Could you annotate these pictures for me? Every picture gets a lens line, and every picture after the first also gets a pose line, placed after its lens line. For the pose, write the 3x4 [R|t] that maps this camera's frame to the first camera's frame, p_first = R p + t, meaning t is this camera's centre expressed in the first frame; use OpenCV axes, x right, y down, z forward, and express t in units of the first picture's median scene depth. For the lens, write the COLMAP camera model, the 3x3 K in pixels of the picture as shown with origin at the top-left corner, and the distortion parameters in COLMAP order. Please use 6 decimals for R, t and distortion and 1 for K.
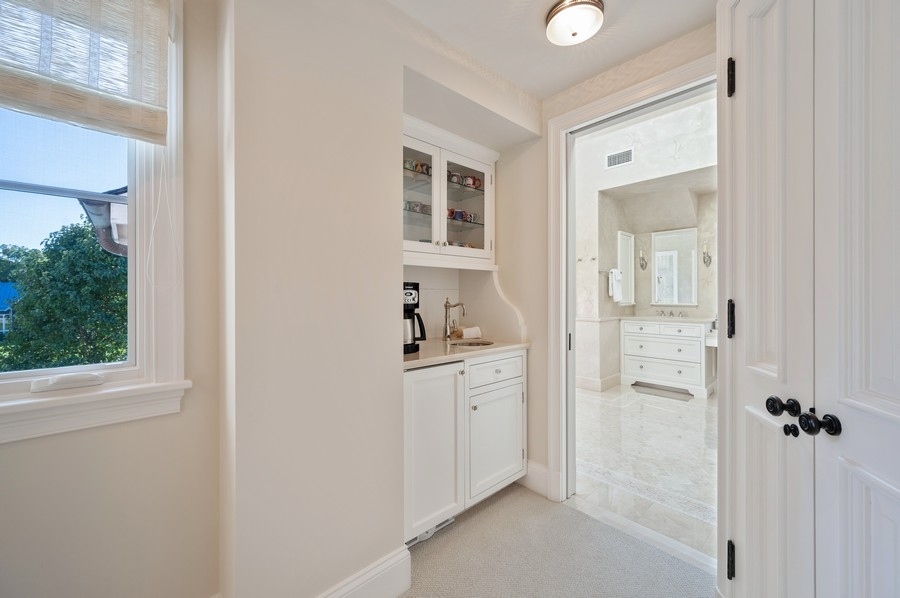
lens RADIAL K [[354.1, 0, 453.9], [0, 354.1, 298.9], [0, 0, 1]] dist [0.000718, -0.000050]
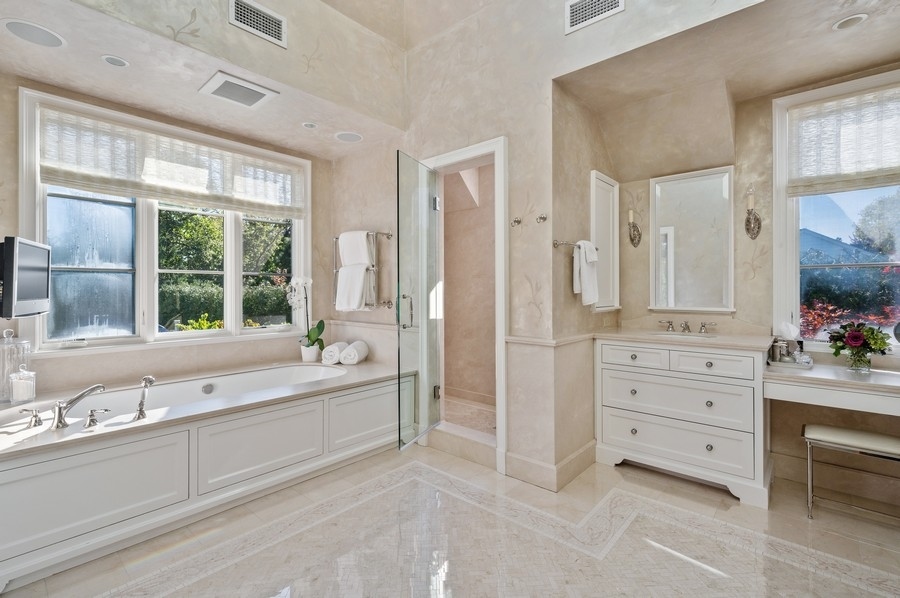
lens RADIAL K [[409.6, 0, 447.9], [0, 409.6, 292.9], [0, 0, 1]] dist [-0.004593, 0.000218]
pose [[0.995151, 0.002916, 0.098315, 0.198664], [-0.002395, 0.999982, -0.005419, -0.005575], [-0.098329, 0.005157, 0.995141, 0.429351]]
